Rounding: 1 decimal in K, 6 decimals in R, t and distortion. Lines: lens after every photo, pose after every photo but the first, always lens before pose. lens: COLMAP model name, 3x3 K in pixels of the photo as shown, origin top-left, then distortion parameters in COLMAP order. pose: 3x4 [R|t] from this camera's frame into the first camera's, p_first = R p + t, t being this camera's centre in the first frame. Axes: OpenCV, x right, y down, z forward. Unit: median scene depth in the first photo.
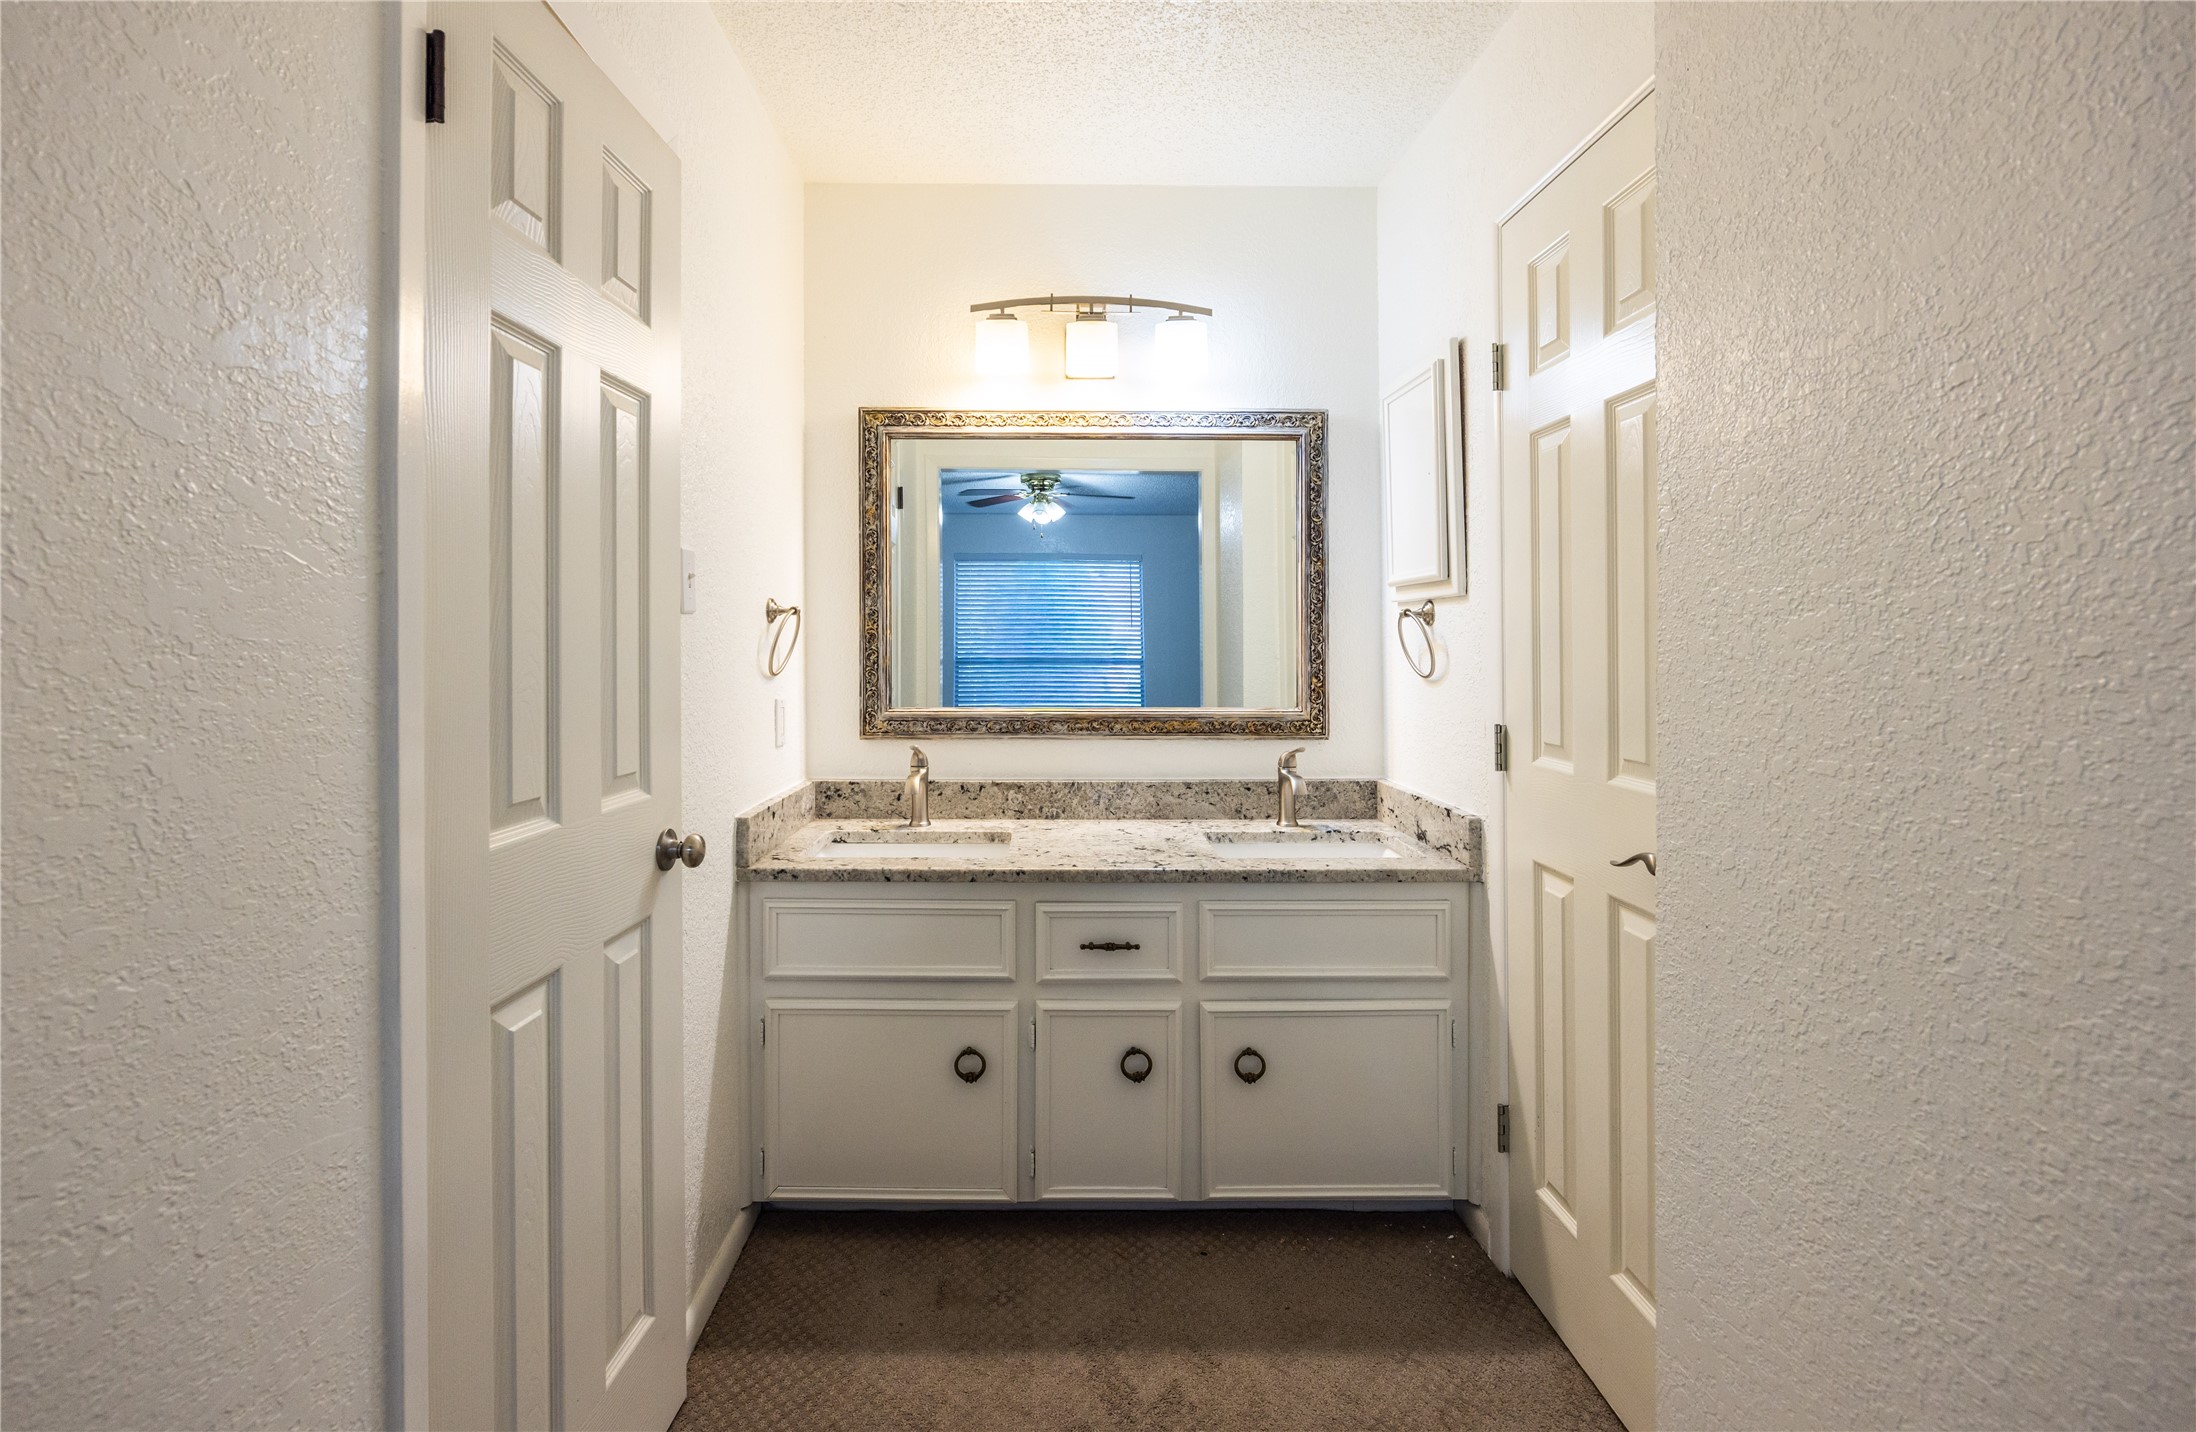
lens RADIAL K [[1072.8, 0, 1097.4], [0, 1072.8, 643.7], [0, 0, 1]] dist [0.000724, 0.000152]
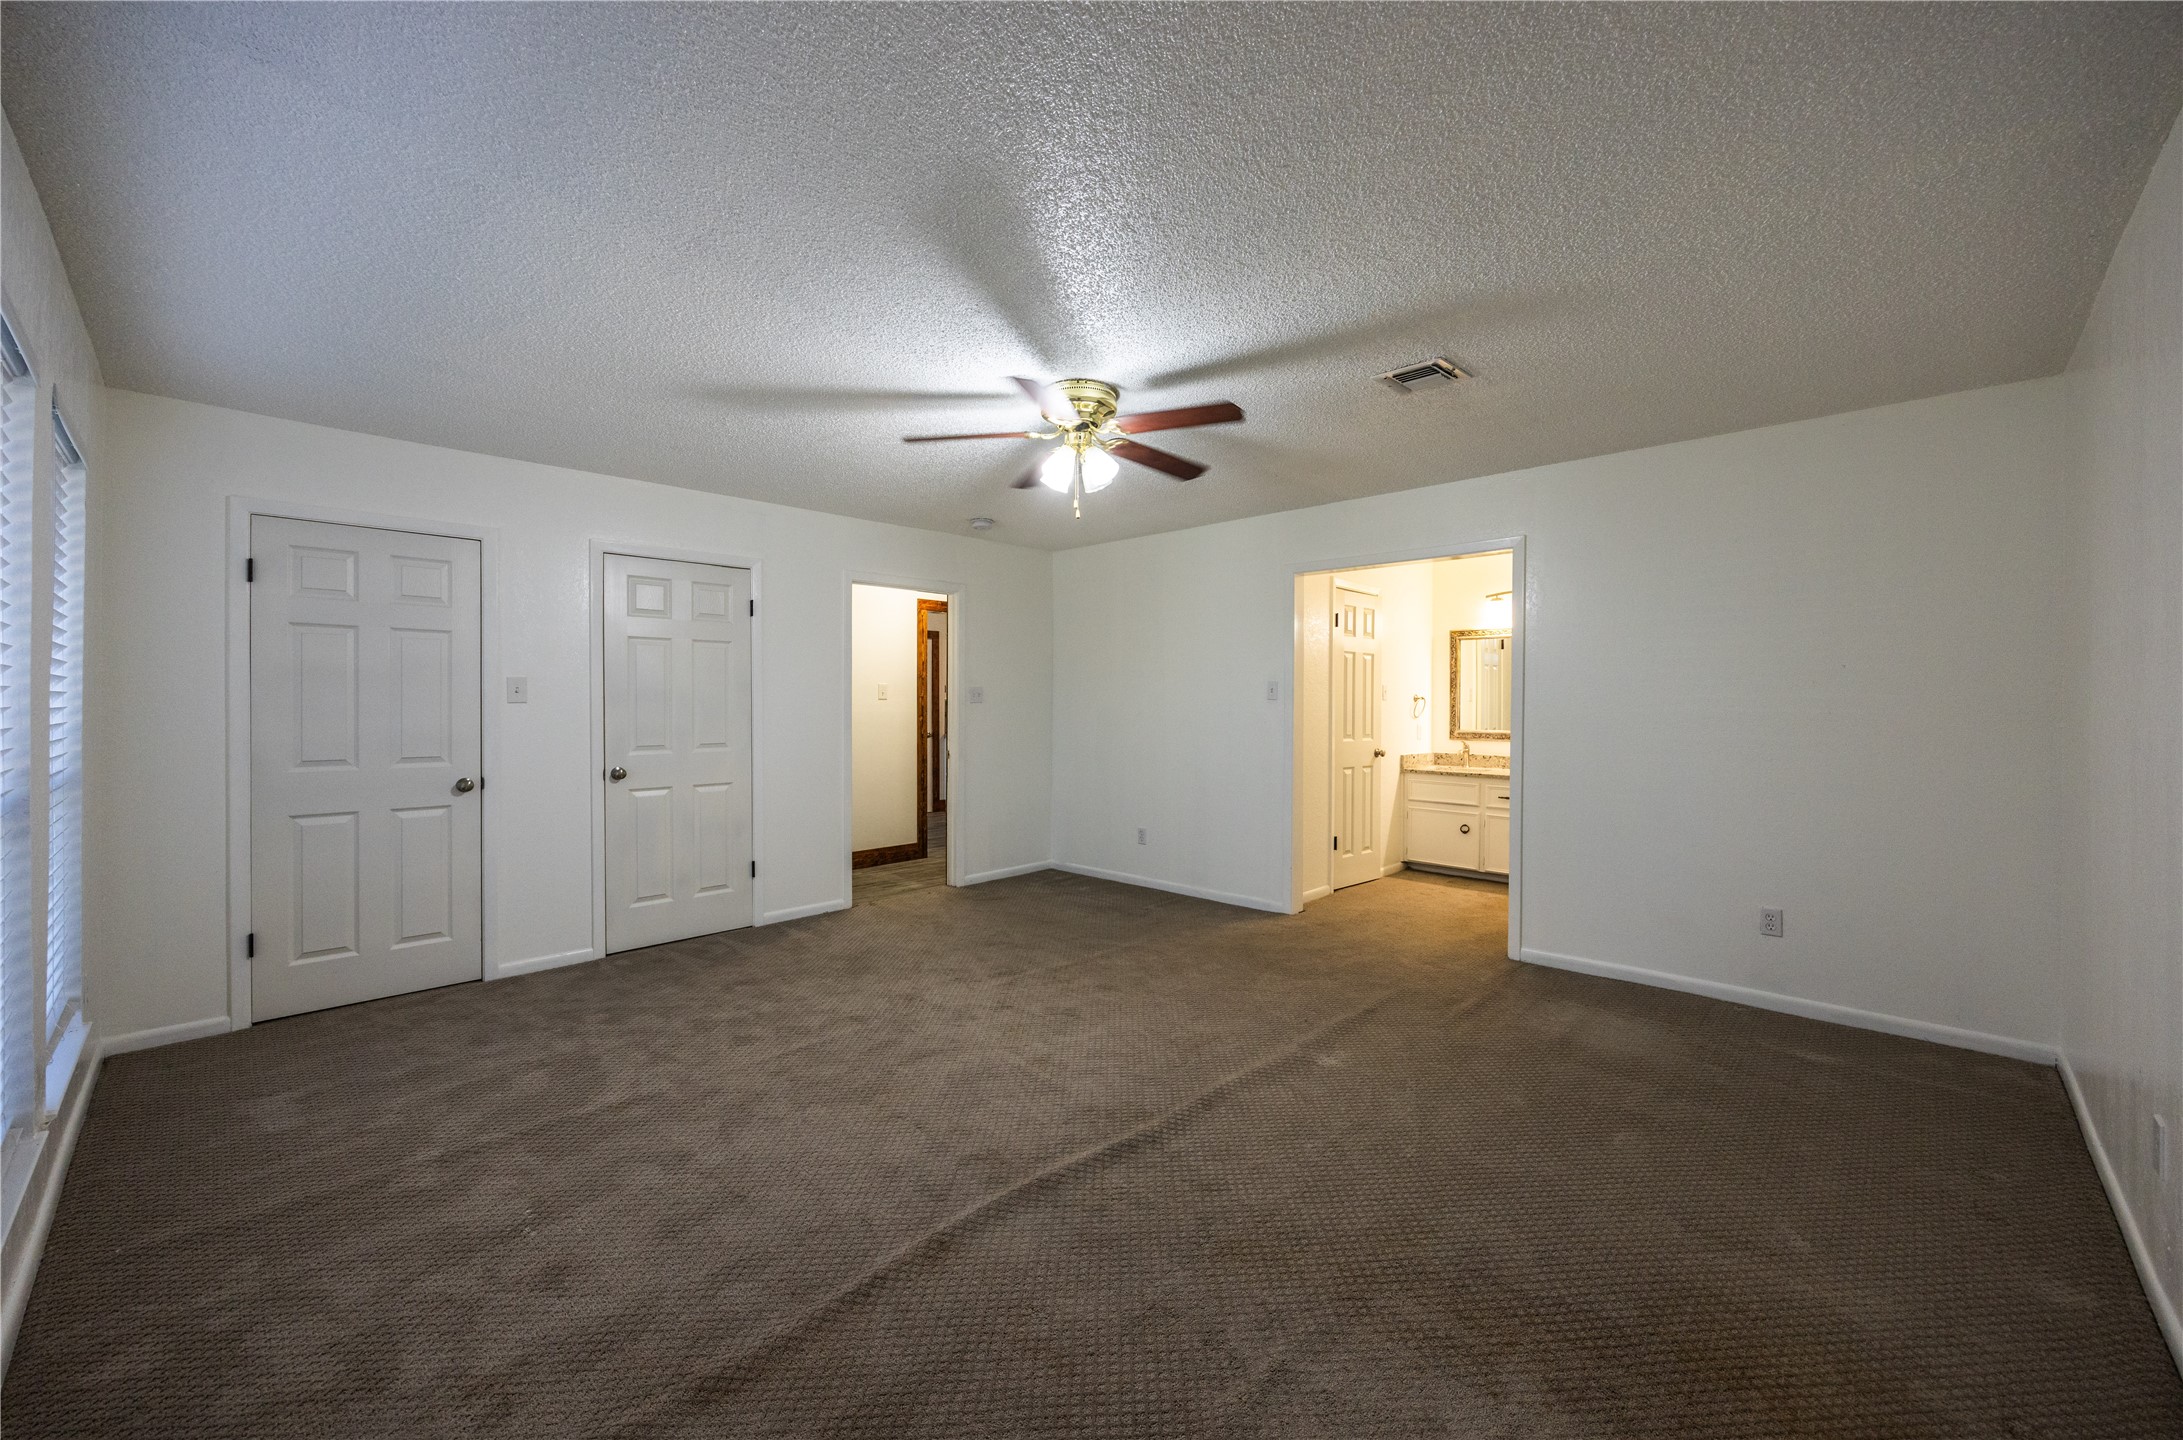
lens RADIAL K [[850.9, 0, 1091.5], [0, 850.9, 720.0], [0, 0, 1]] dist [0.000155, 0.000017]
pose [[0.713227, 0.014697, -0.700779, 0.811470], [-0.005200, 0.999864, 0.015677, 0.000938], [0.700914, -0.007537, 0.713206, -1.556832]]
